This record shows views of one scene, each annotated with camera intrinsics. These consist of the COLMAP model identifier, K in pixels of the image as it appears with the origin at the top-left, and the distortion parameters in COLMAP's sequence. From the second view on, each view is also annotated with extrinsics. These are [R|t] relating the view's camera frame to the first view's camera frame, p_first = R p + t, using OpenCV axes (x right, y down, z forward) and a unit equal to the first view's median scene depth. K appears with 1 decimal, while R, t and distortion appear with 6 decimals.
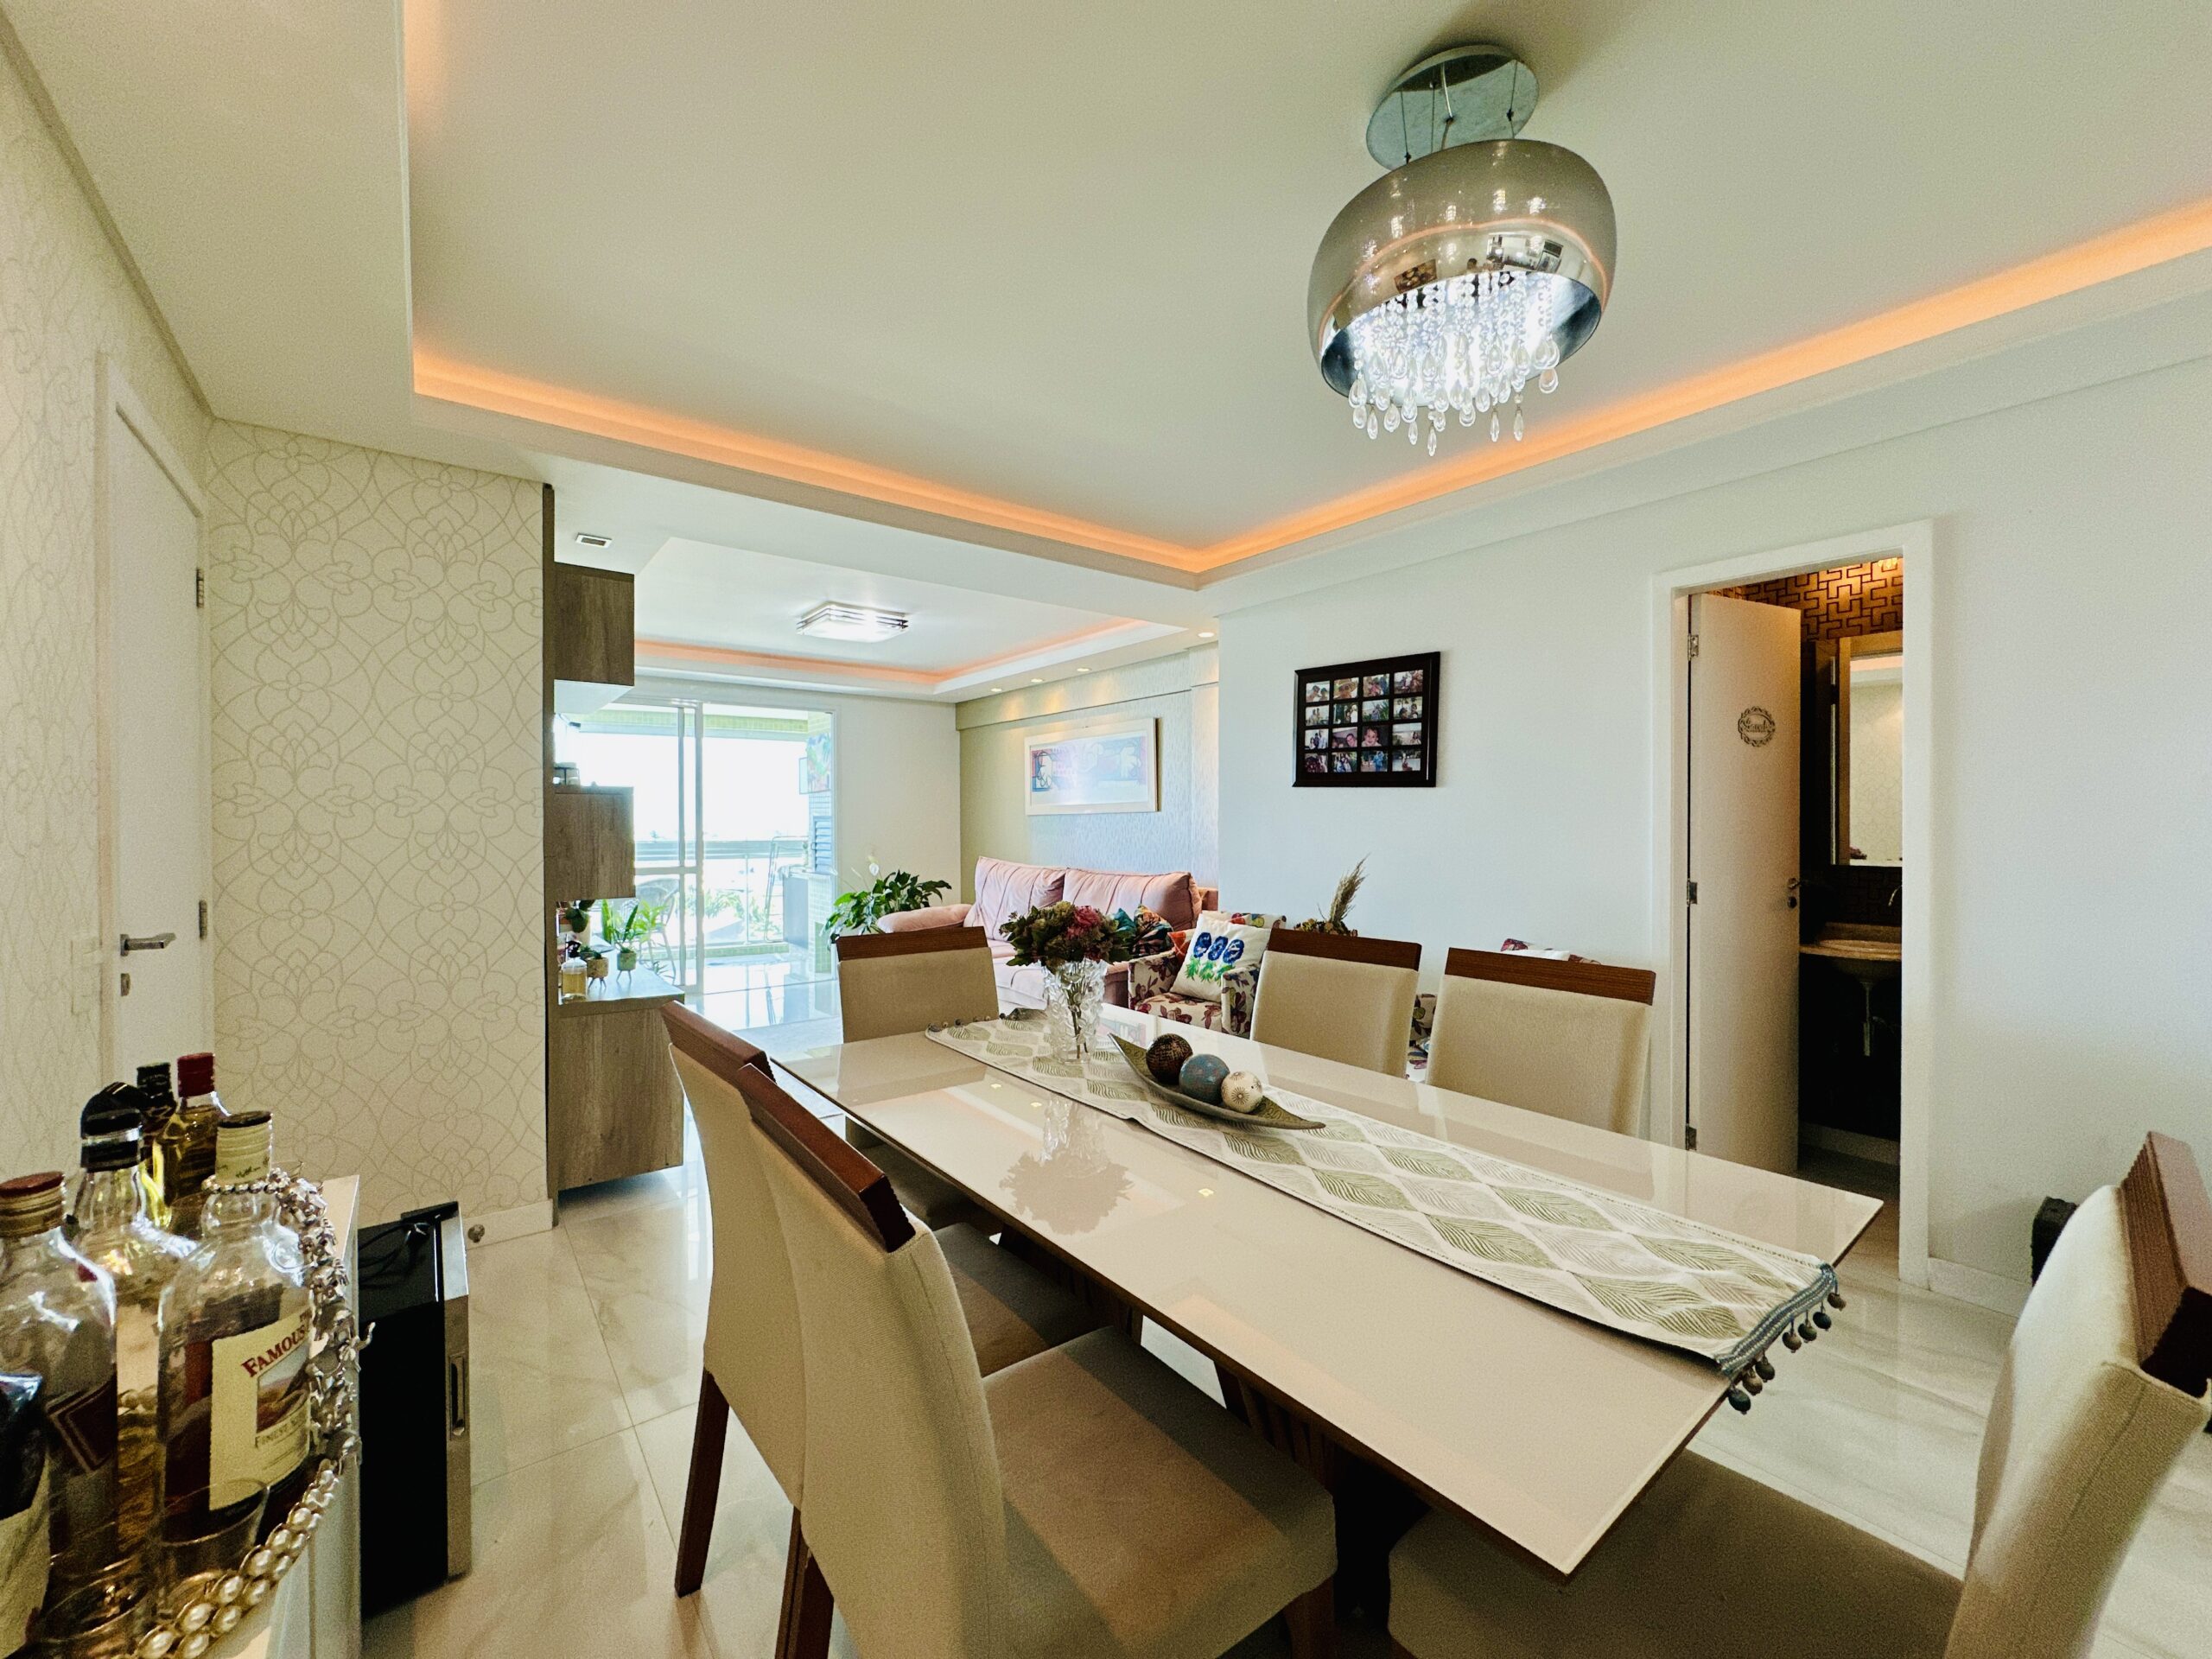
lens RADIAL K [[883.4, 0, 1106.0], [0, 883.4, 829.5], [0, 0, 1]] dist [0.000138, 0.000037]
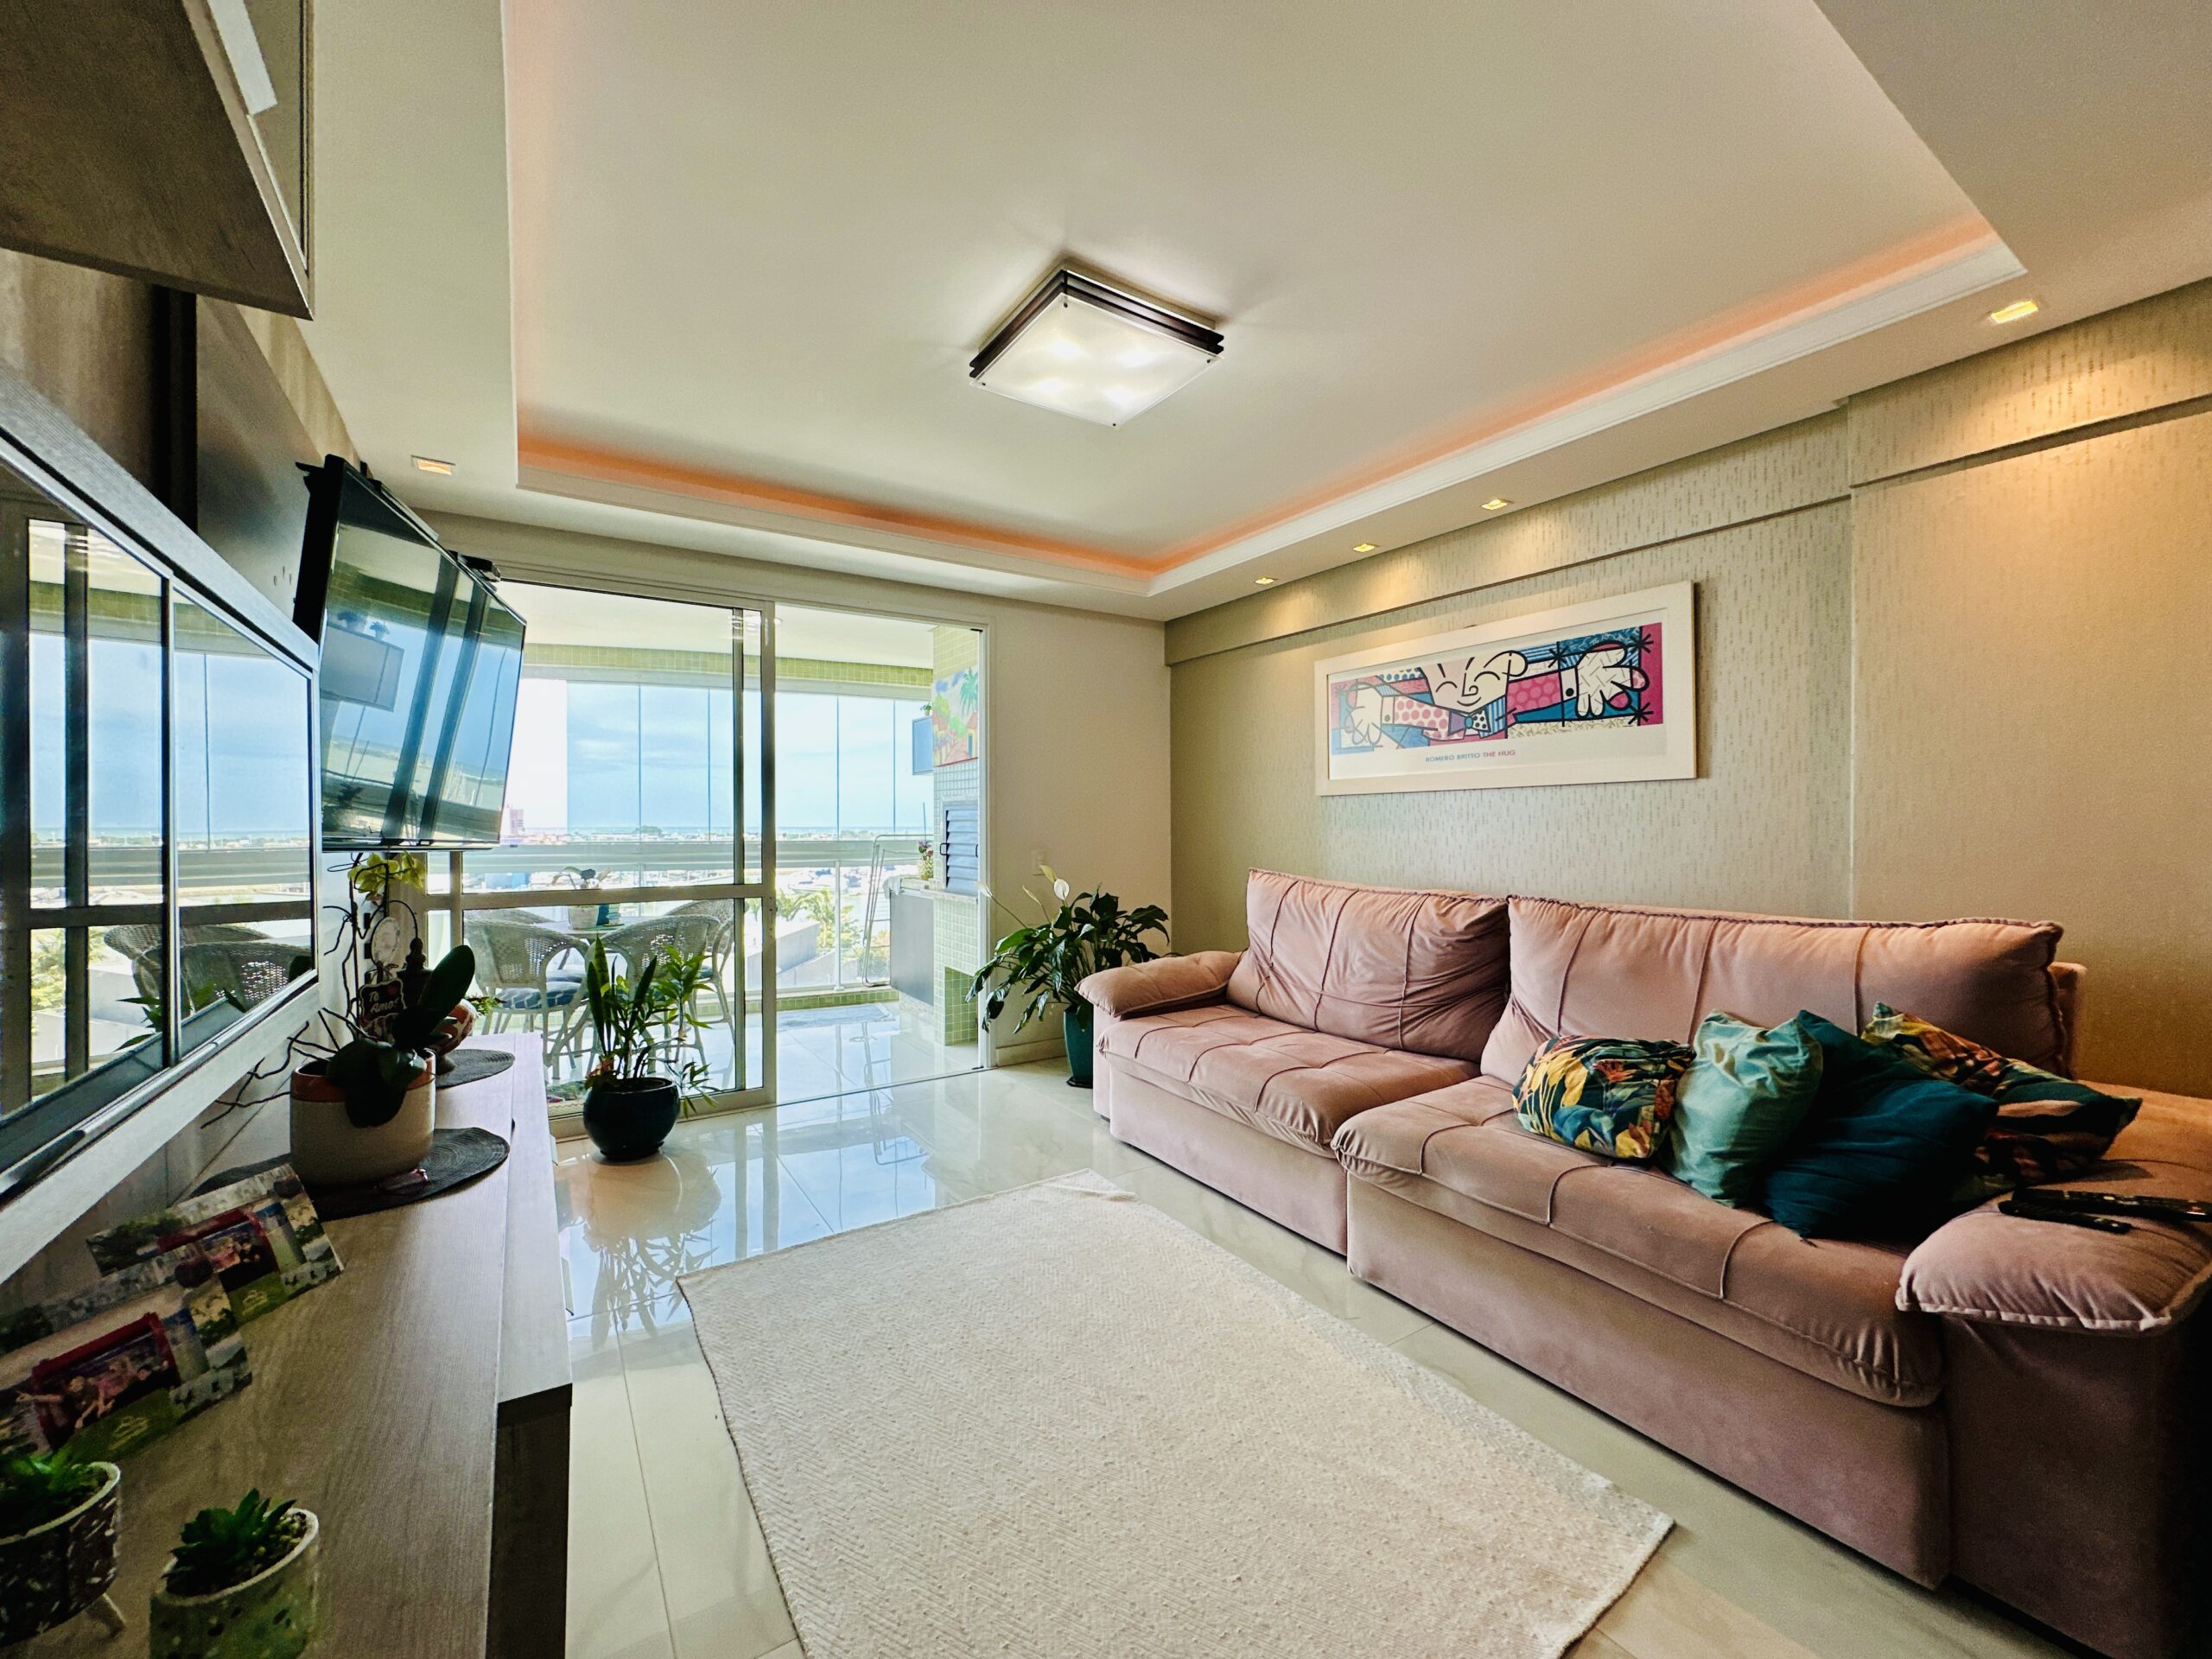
lens RADIAL K [[883.4, 0, 1106.0], [0, 883.4, 829.5], [0, 0, 1]] dist [0.000138, 0.000037]
pose [[0.997110, -0.000270, -0.075965, -0.196398], [0.000226, 1.000000, -0.000589, 0.006051], [0.075965, 0.000570, 0.997110, 0.440292]]
